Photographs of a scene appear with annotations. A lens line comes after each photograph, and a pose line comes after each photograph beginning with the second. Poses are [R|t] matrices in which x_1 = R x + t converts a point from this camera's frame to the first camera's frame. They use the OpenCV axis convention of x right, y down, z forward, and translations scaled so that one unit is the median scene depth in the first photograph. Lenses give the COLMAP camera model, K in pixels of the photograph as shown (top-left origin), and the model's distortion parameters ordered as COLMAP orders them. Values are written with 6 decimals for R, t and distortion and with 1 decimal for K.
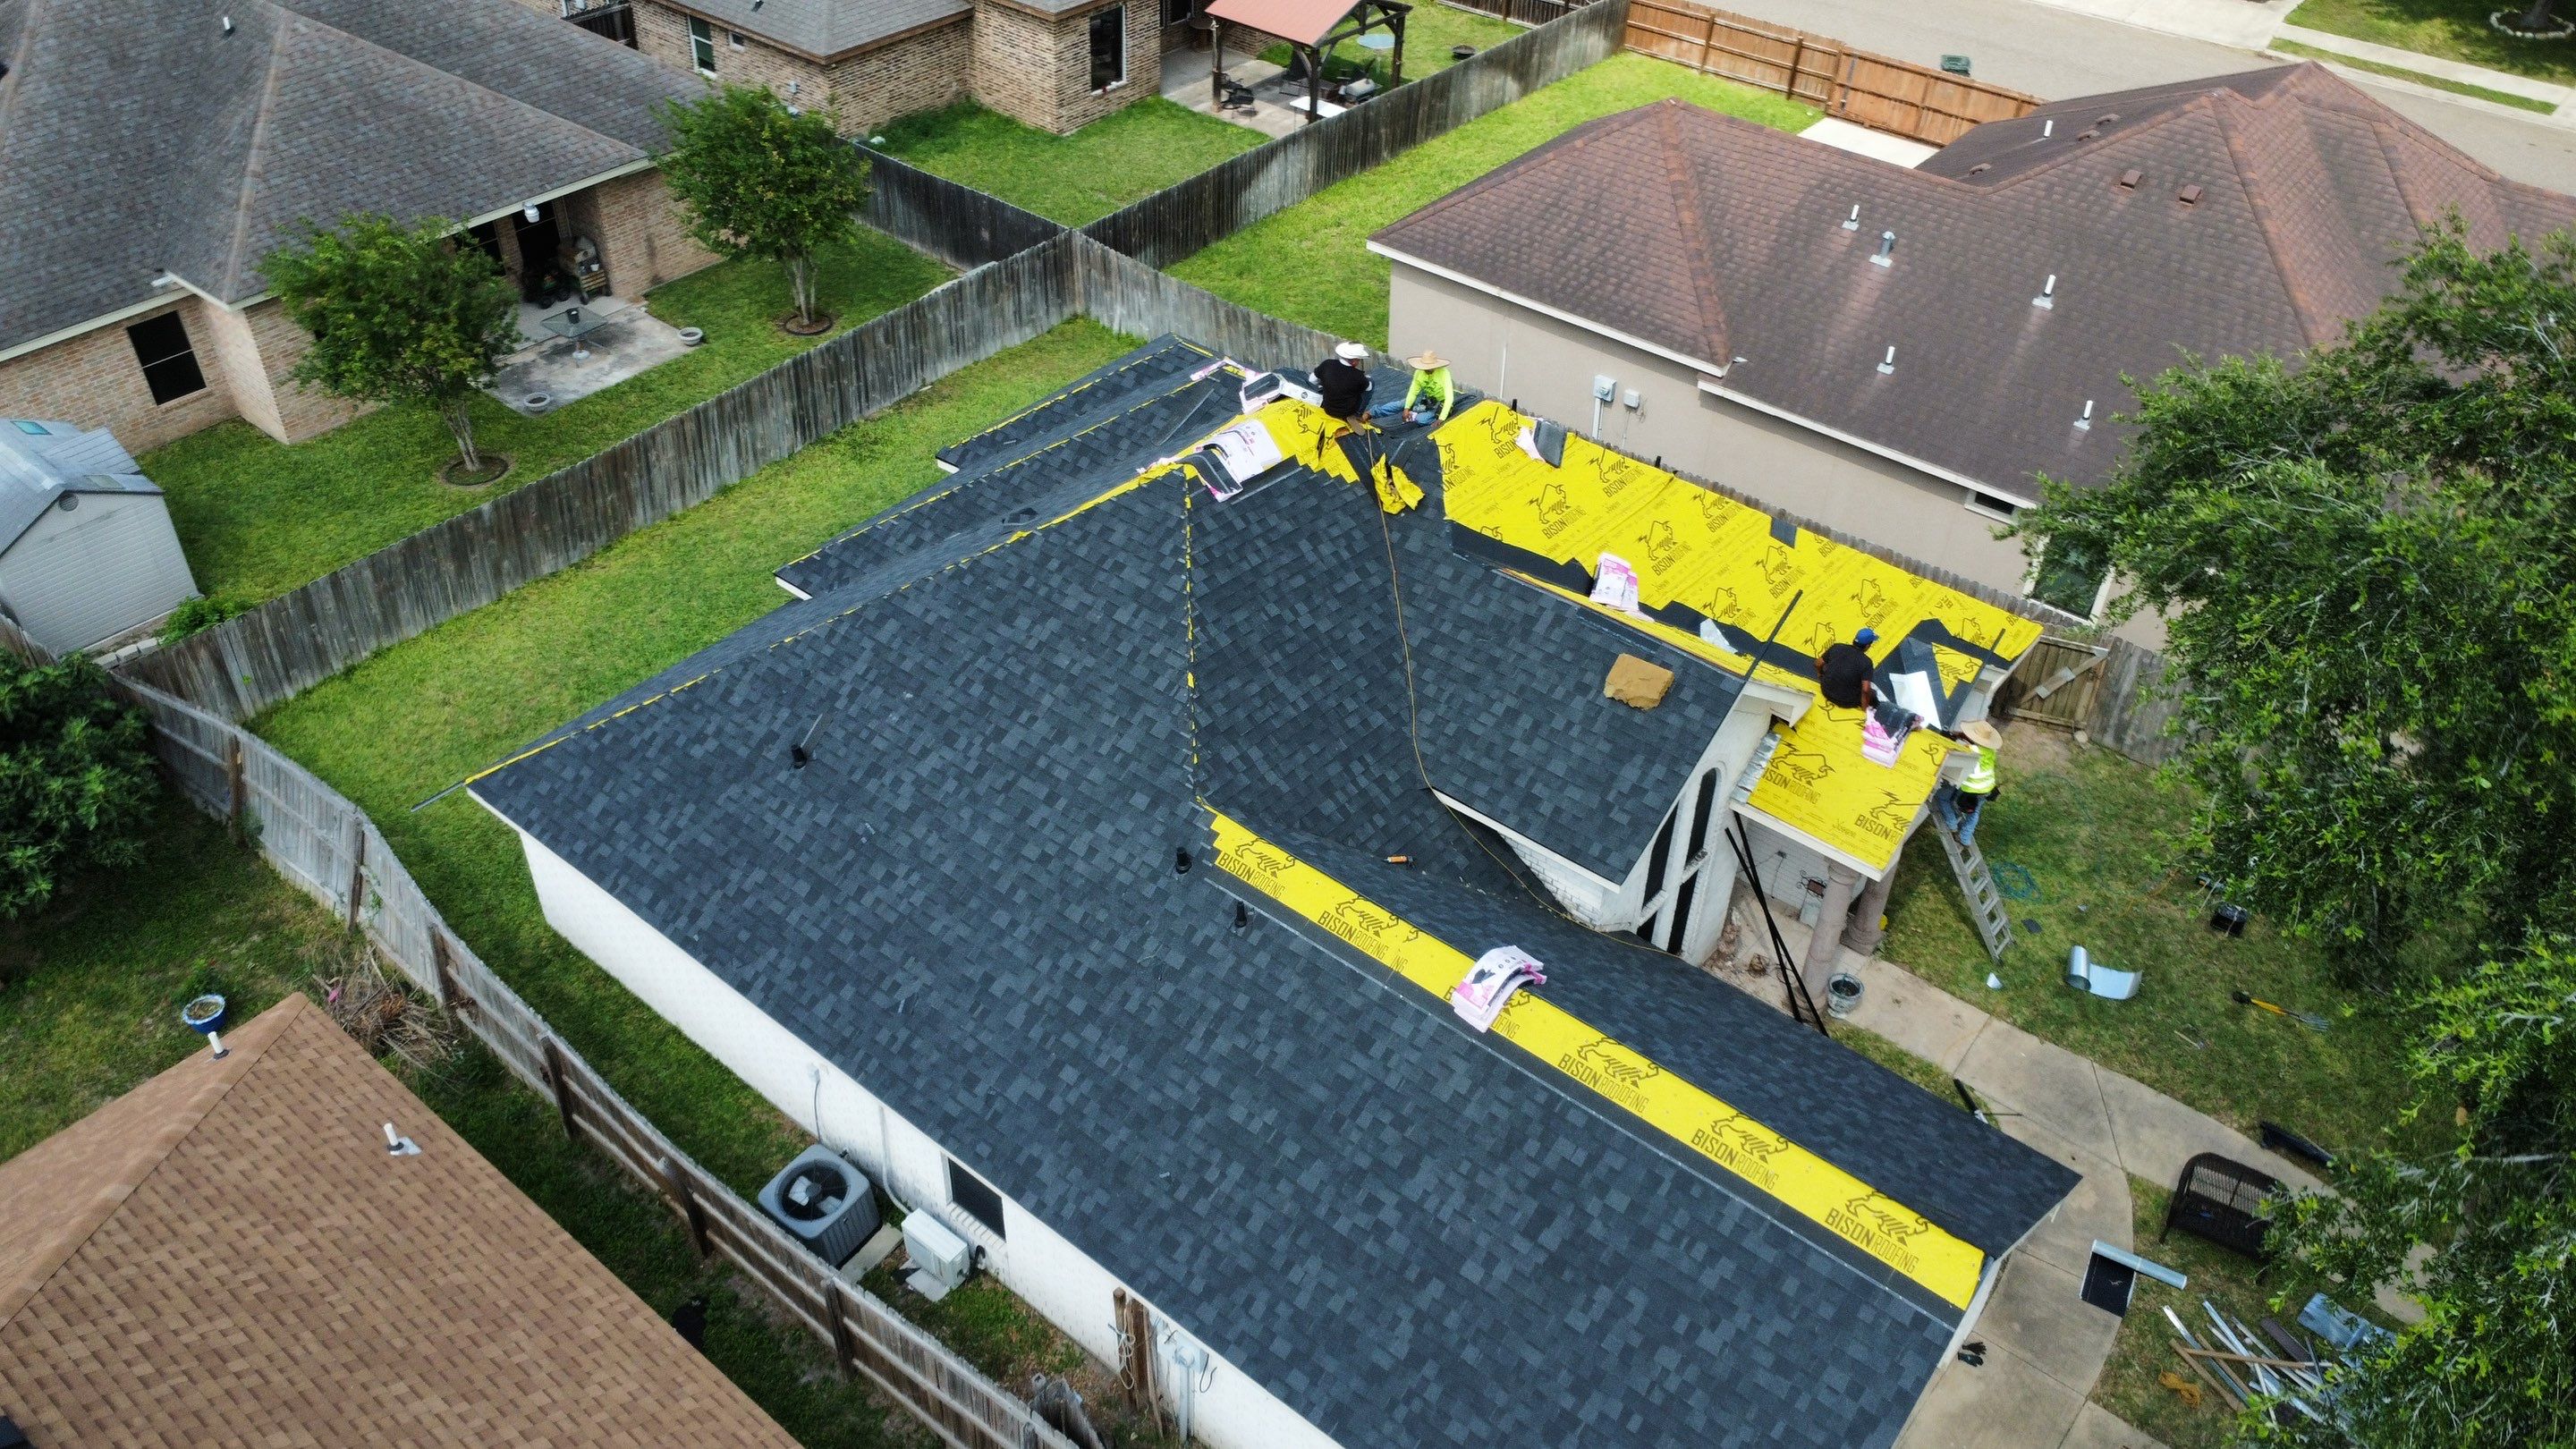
lens RADIAL K [[1951.5, 0, 1298.6], [0, 1951.5, 697.8], [0, 0, 1]] dist [0.012530, -0.011950]
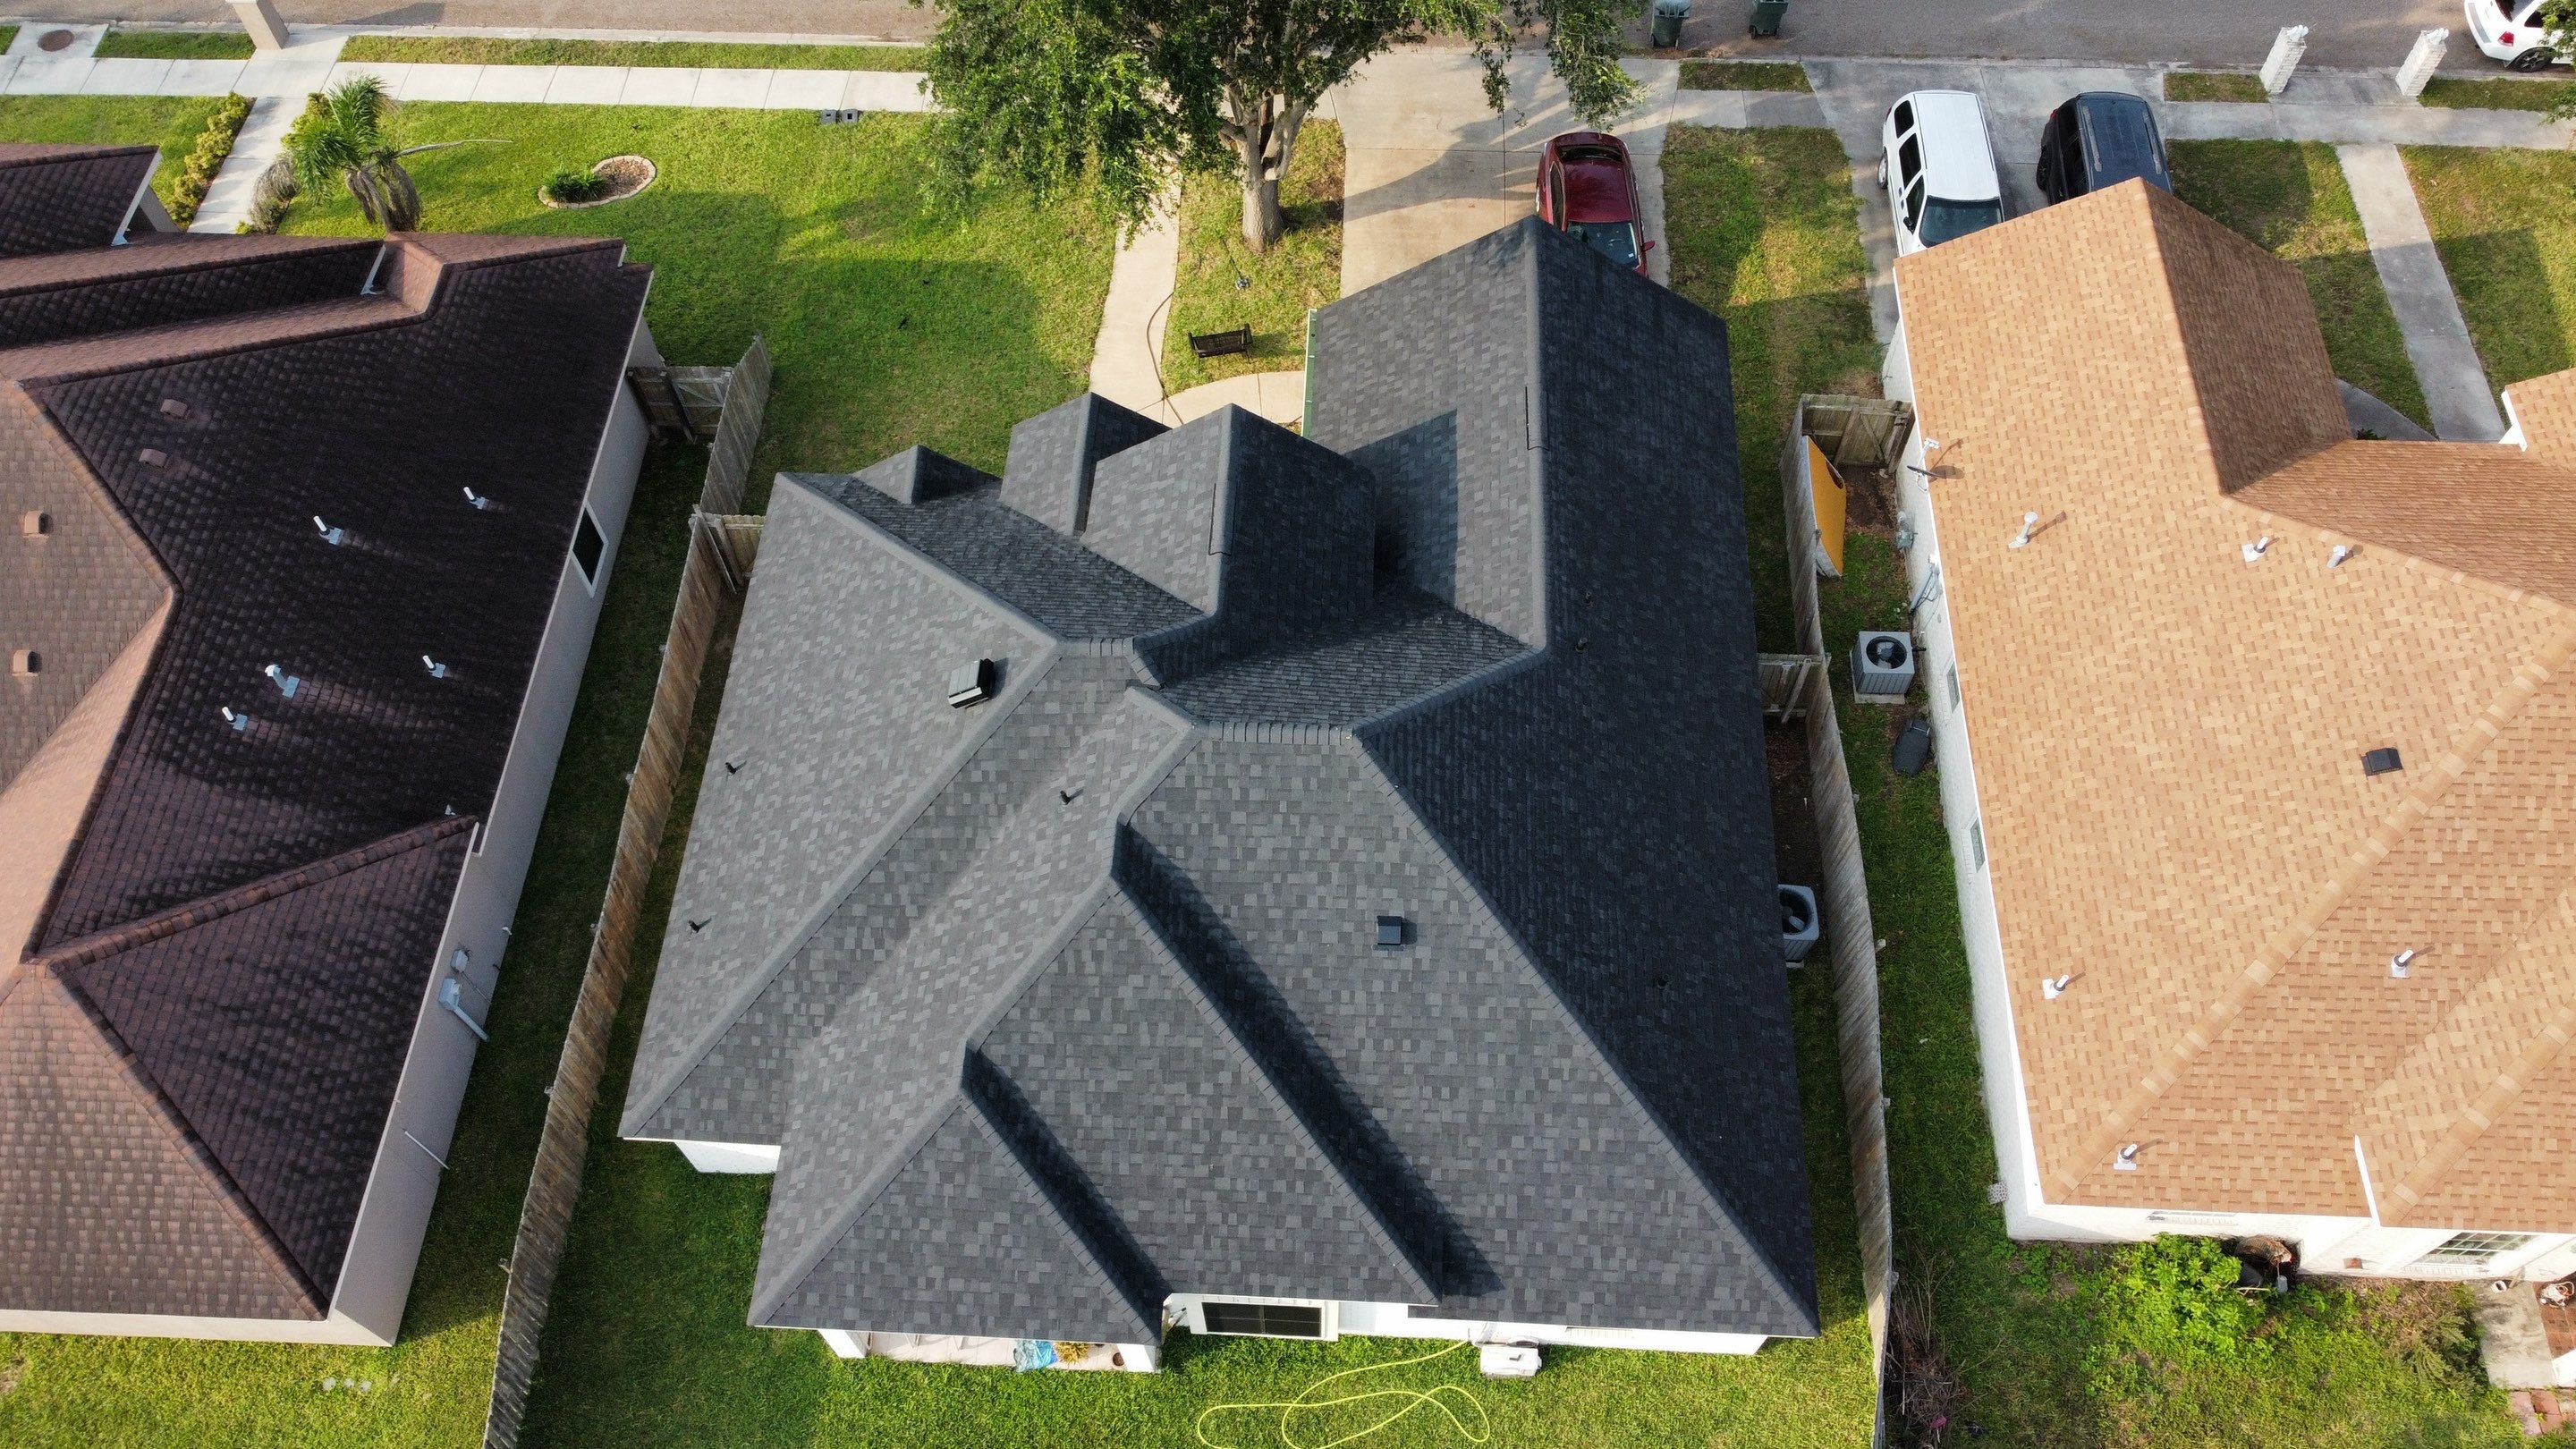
lens RADIAL K [[1951.5, 0, 1281.7], [0, 1951.5, 723.0], [0, 0, 1]] dist [0.012530, -0.011950]
pose [[-0.592328, -0.693416, 0.410270, -0.344904], [0.493971, 0.089734, 0.864835, -0.778232], [-0.636506, 0.714928, 0.289376, 0.482807]]
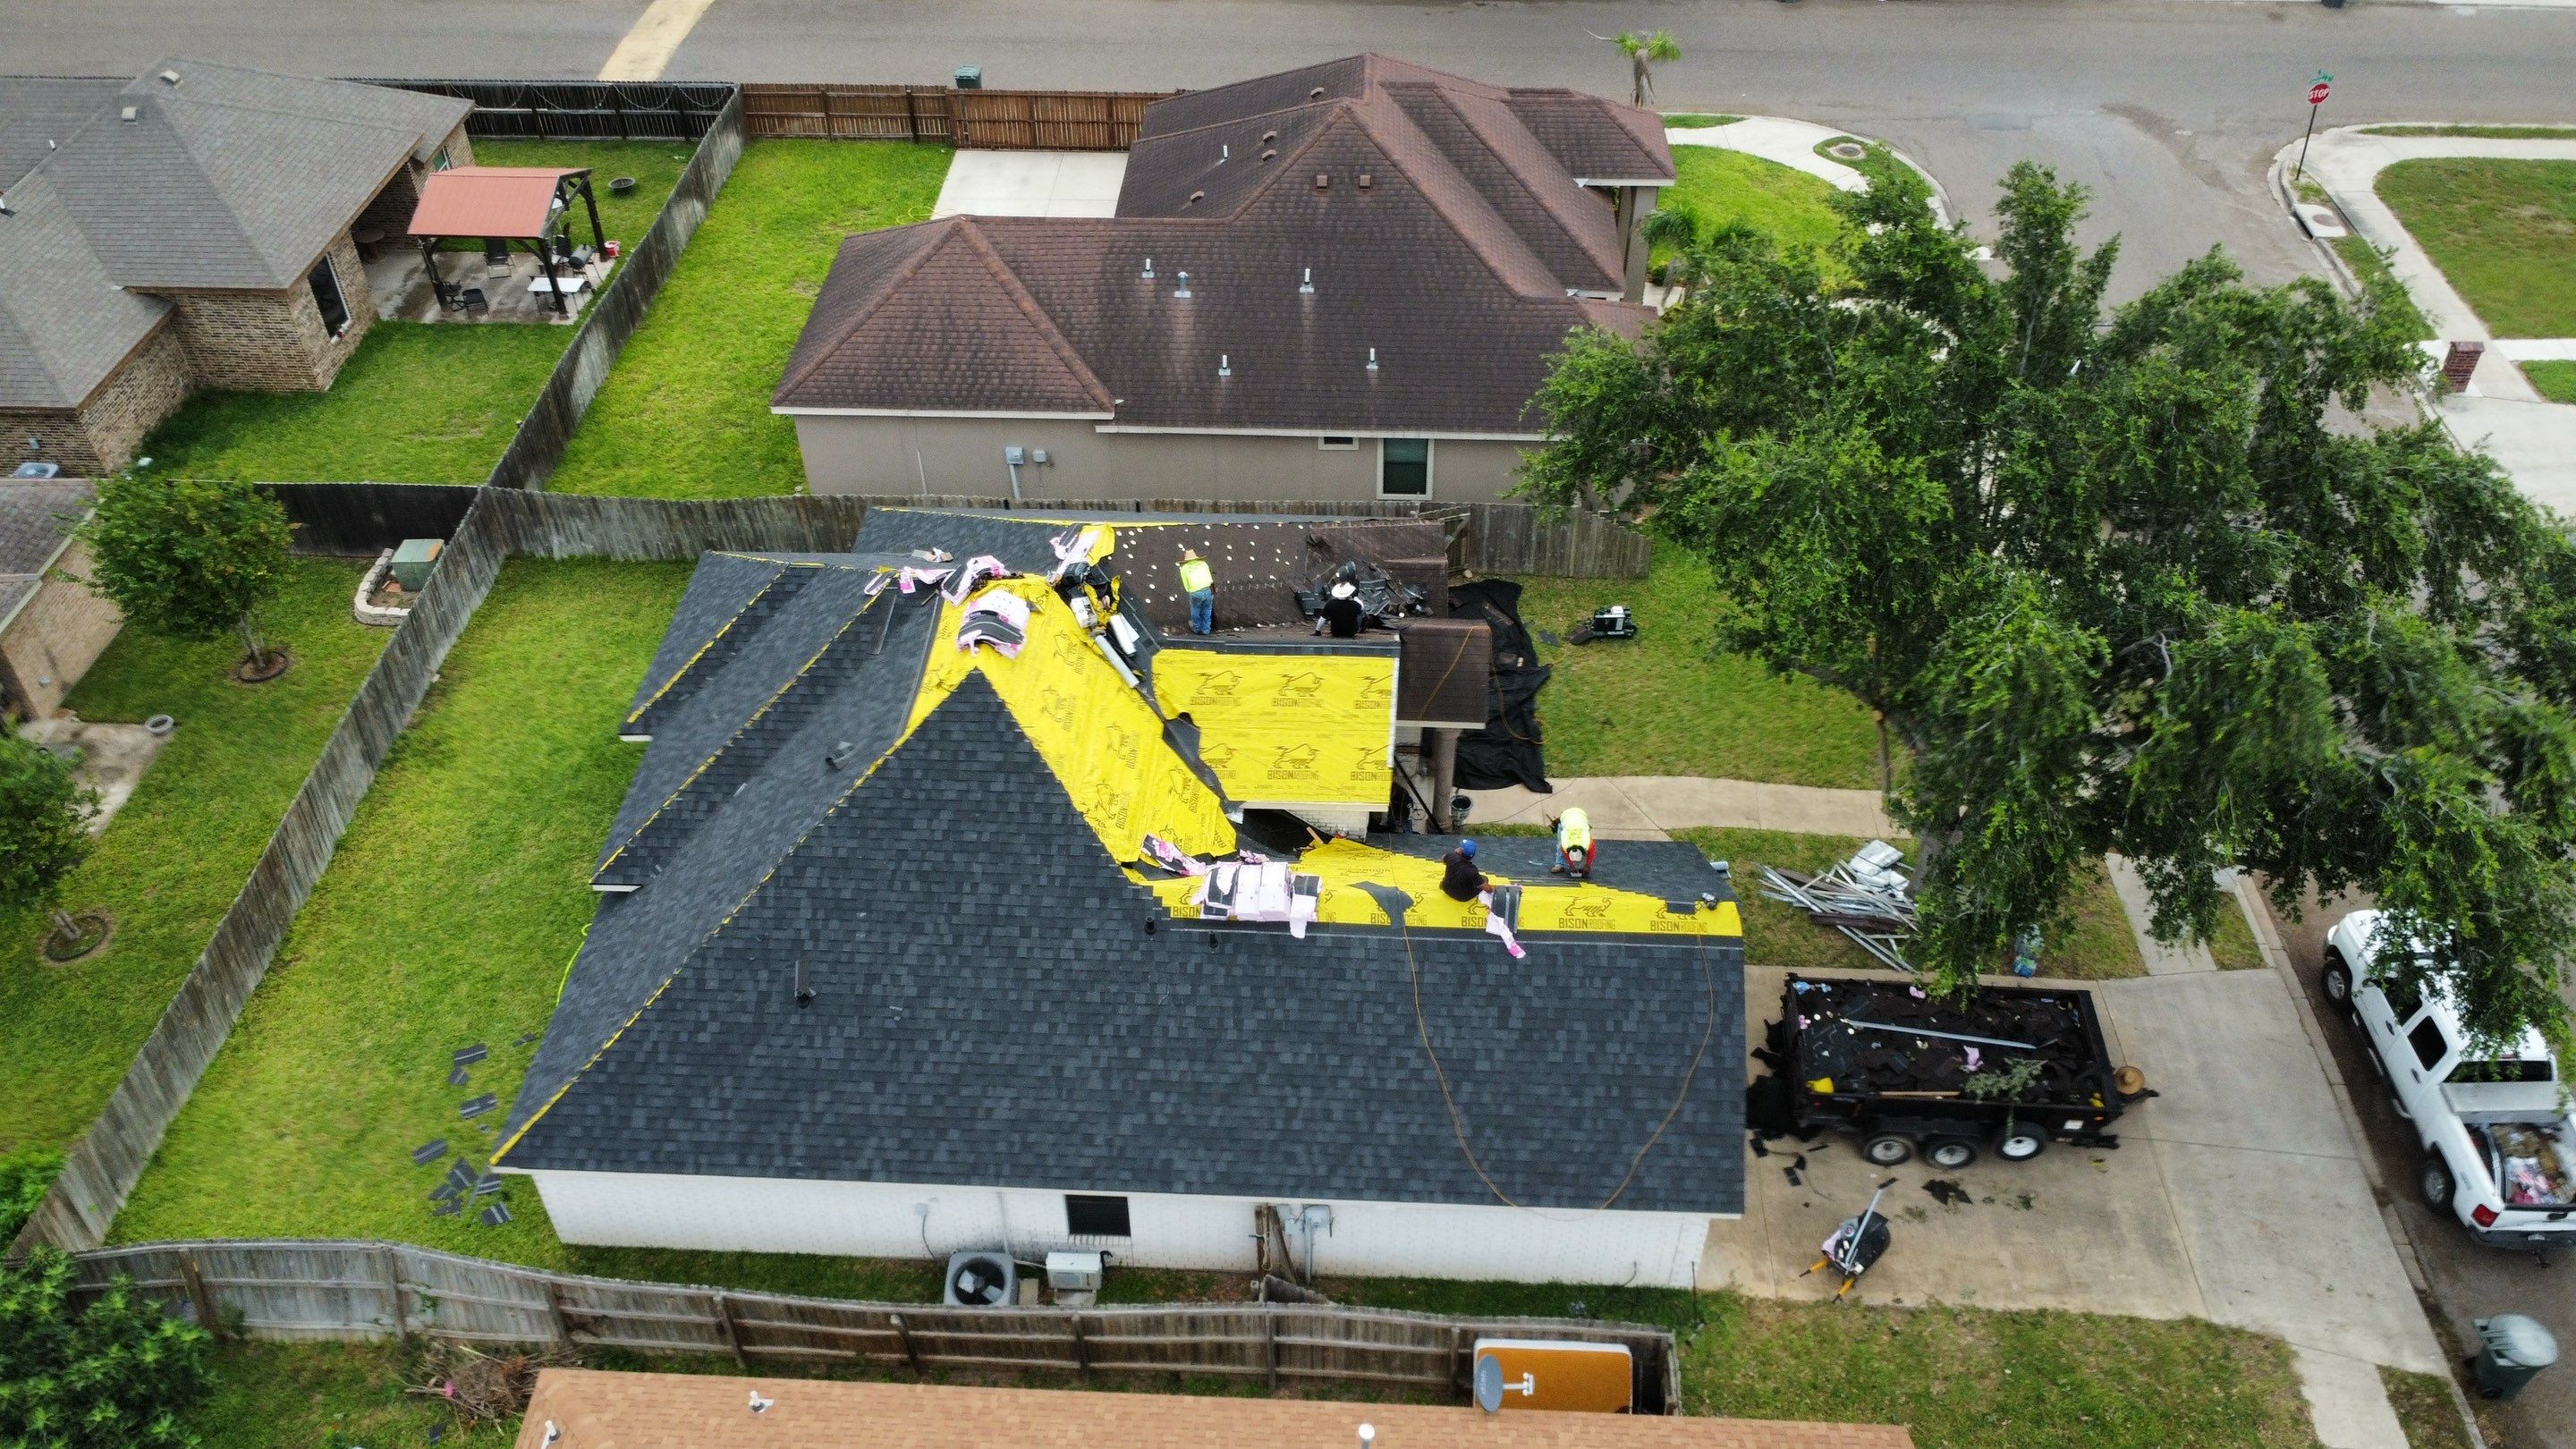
lens RADIAL K [[1951.5, 0, 1287.1], [0, 1951.5, 702.5], [0, 0, 1]] dist [0.012530, -0.011950]
pose [[0.804662, -0.412688, 0.426858, -0.322203], [0.386208, 0.909864, 0.151628, -0.148699], [-0.450958, 0.042847, 0.891516, -0.188700]]
